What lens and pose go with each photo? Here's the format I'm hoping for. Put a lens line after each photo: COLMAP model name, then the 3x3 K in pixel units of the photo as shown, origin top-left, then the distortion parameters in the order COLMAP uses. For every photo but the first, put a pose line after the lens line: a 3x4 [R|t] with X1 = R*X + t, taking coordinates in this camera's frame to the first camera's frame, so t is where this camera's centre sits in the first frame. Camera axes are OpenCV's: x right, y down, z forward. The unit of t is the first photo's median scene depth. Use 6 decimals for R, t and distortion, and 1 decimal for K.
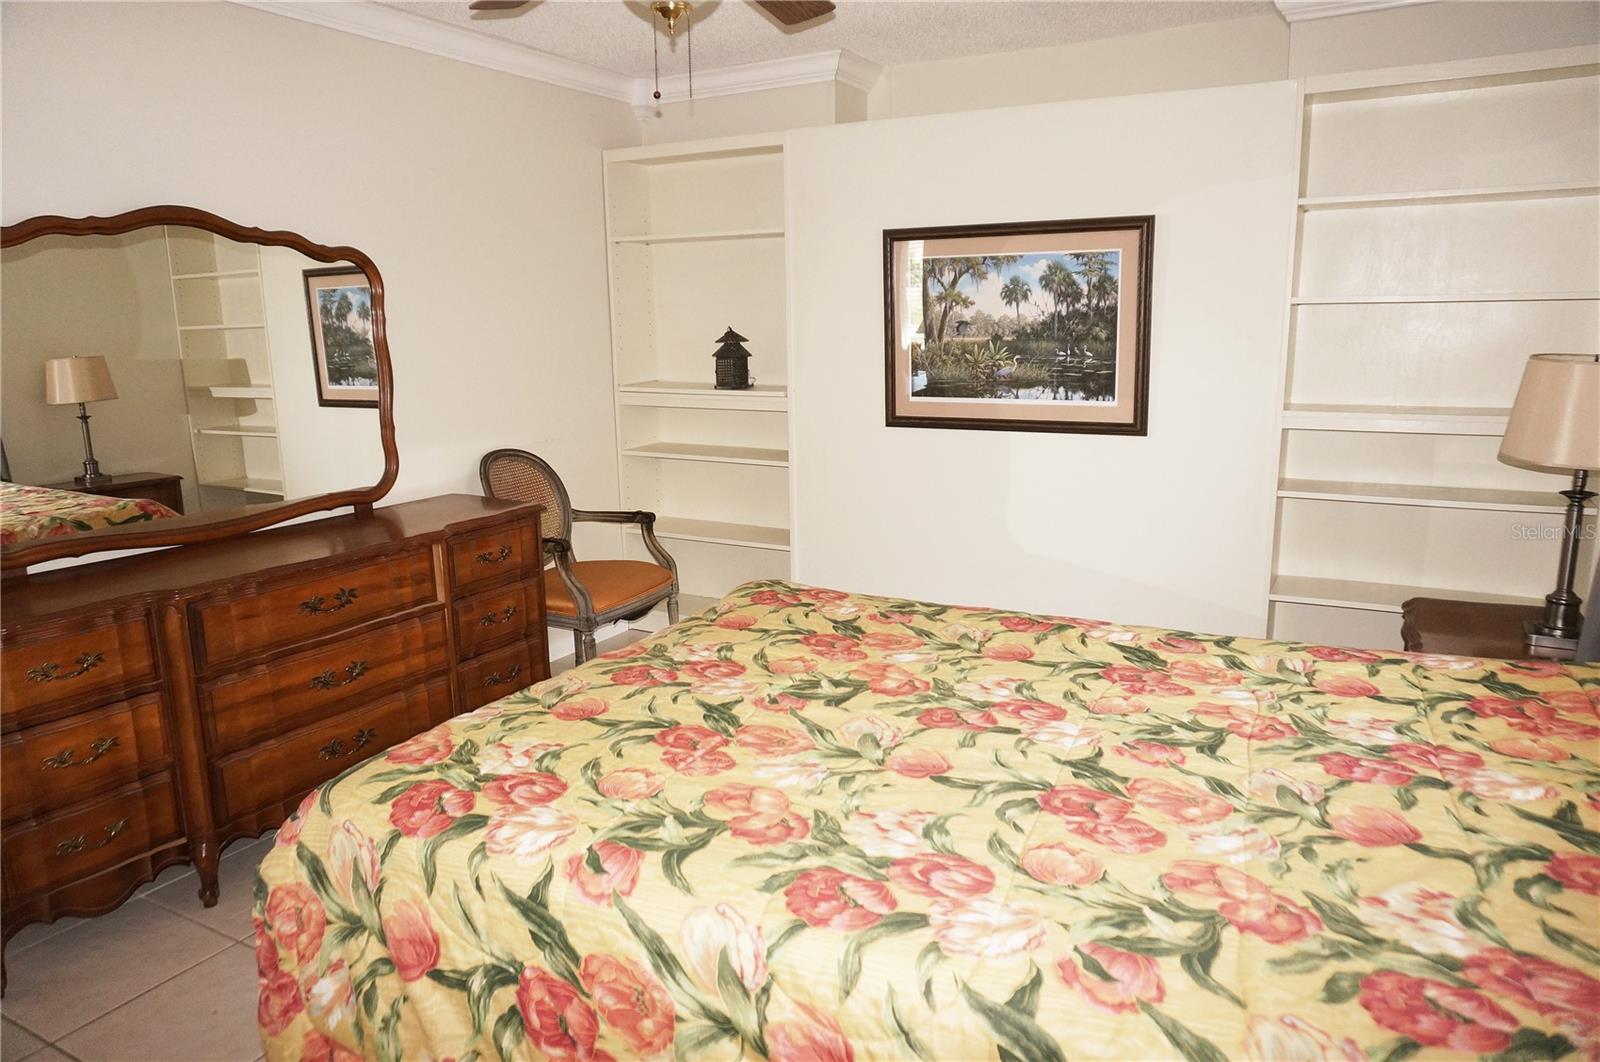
lens RADIAL K [[1061.2, 0, 791.5], [0, 1061.2, 537.2], [0, 0, 1]] dist [-0.034751, -0.000781]
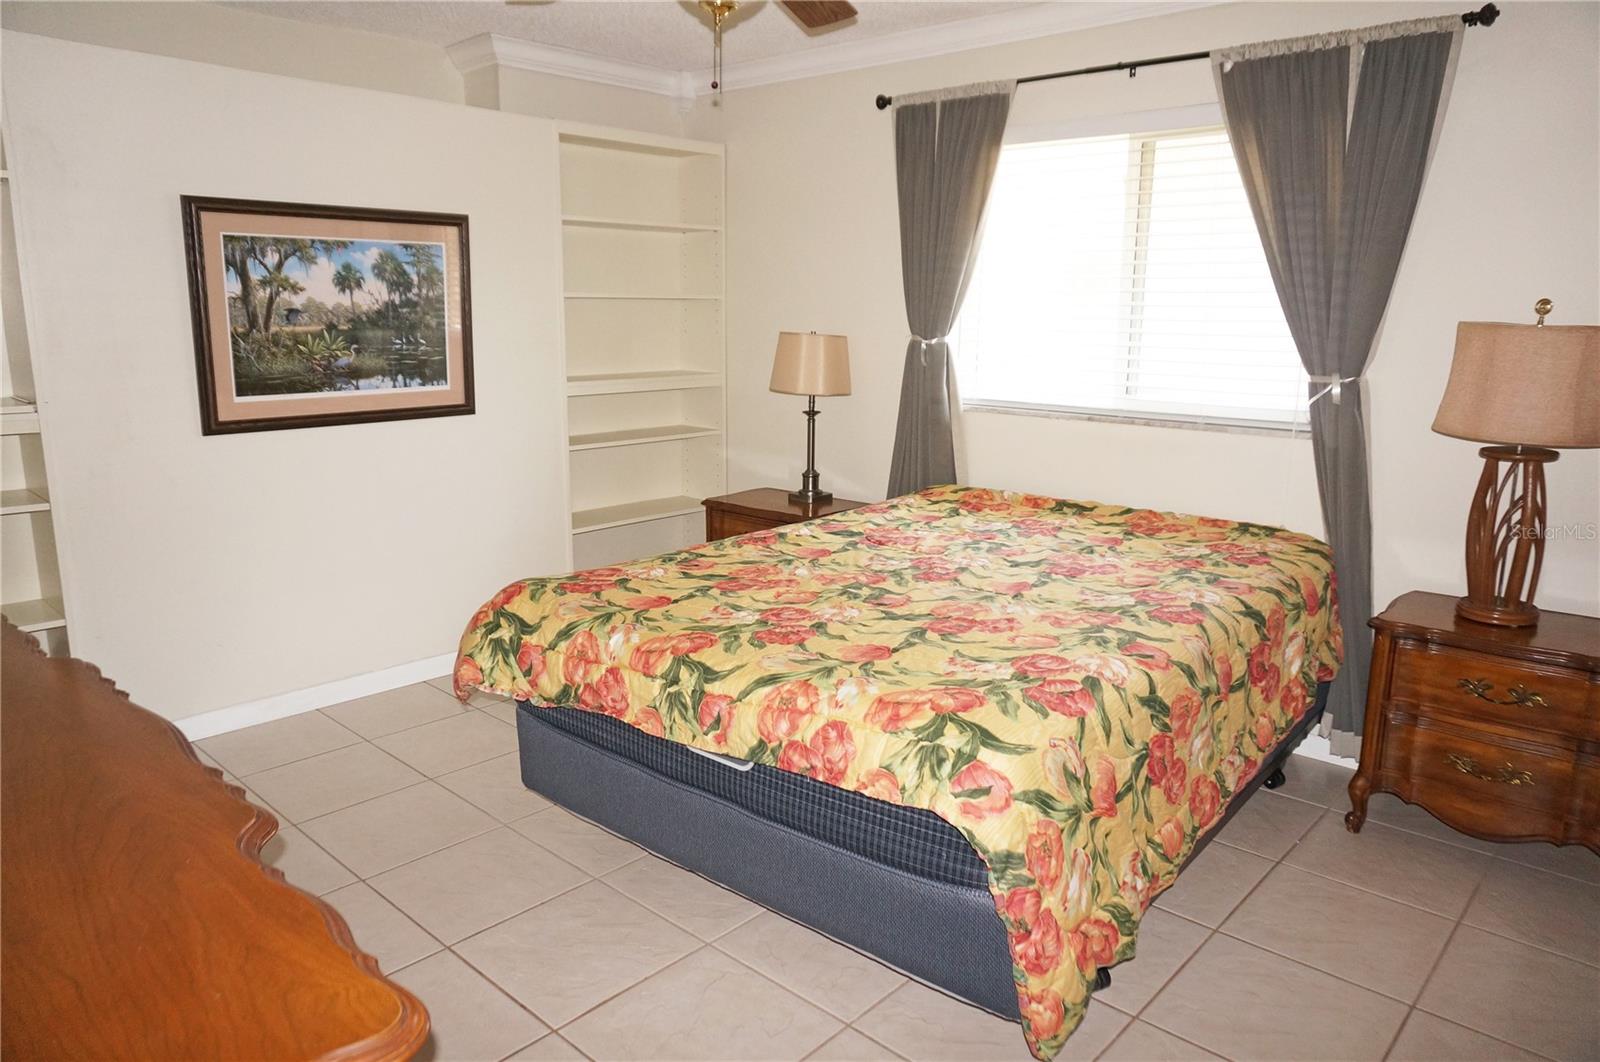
lens RADIAL K [[1061.8, 0, 796.6], [0, 1061.8, 537.6], [0, 0, 1]] dist [-0.056203, 0.035551]
pose [[0.217950, -0.188714, 0.957541, -0.692173], [0.186715, 0.971067, 0.148881, -0.073226], [-0.957933, 0.146338, 0.246880, 0.430077]]
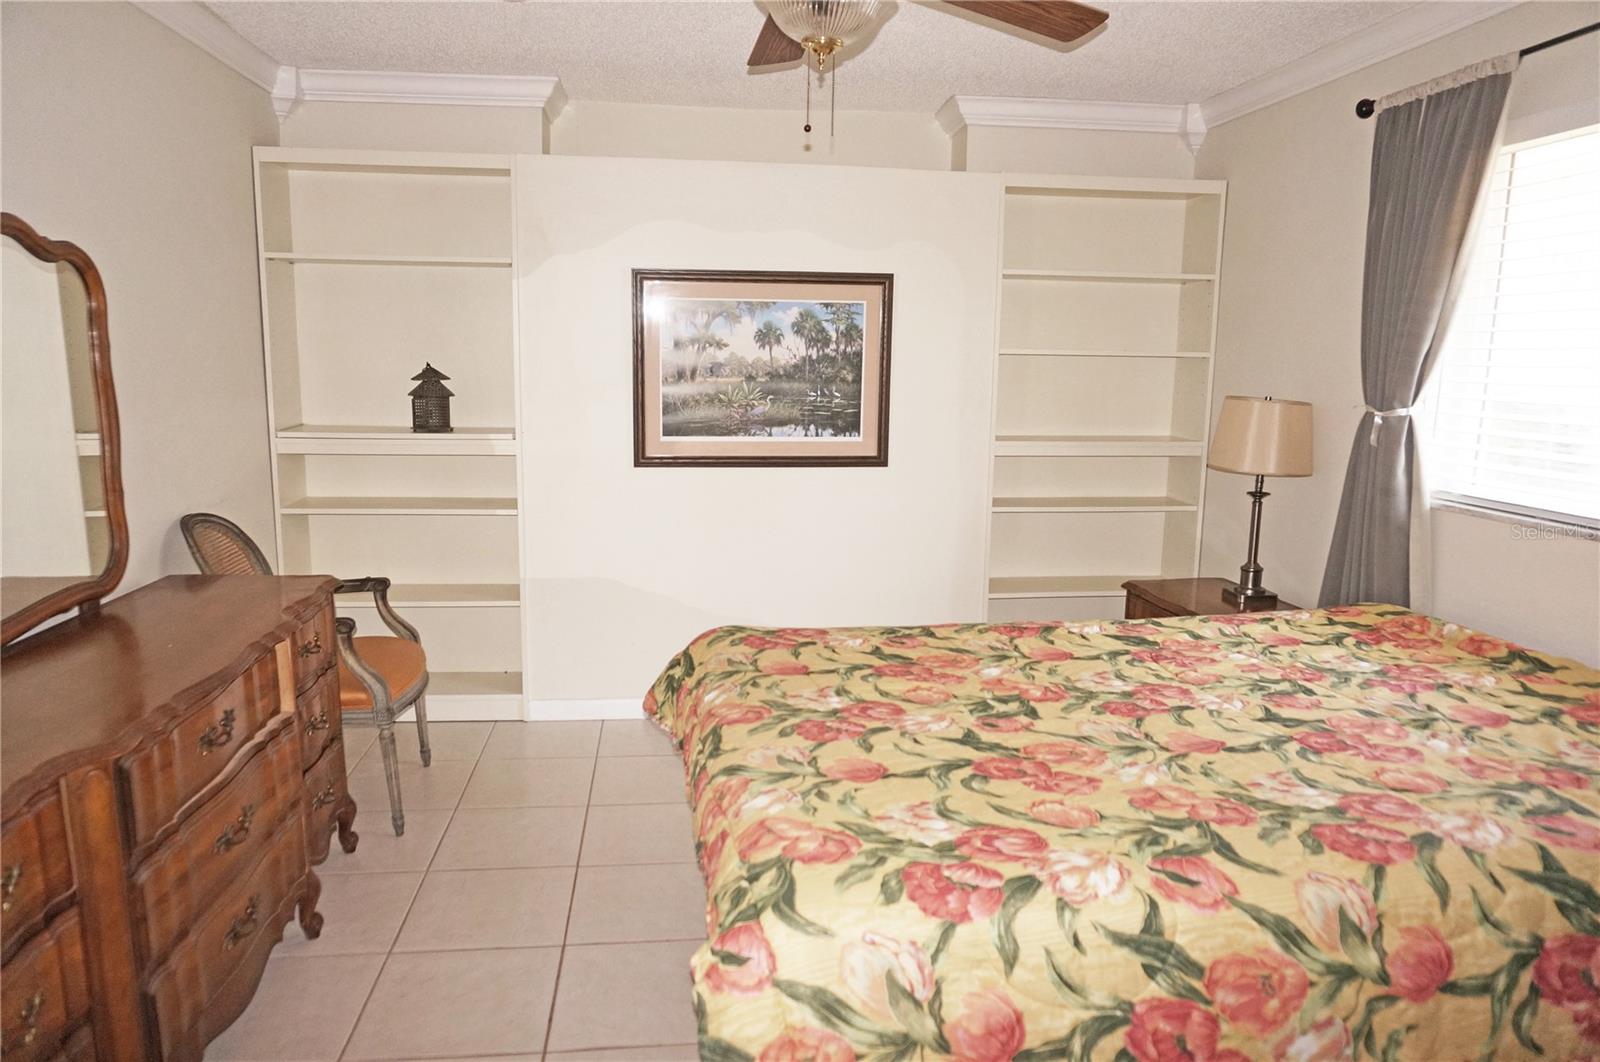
lens RADIAL K [[1061.8, 0, 796.6], [0, 1061.8, 537.6], [0, 0, 1]] dist [-0.056203, 0.035551]
pose [[0.804217, -0.073210, 0.589810, -0.428811], [0.095251, 0.995433, -0.006318, -0.022336], [-0.586654, 0.061261, 0.807518, 0.145271]]
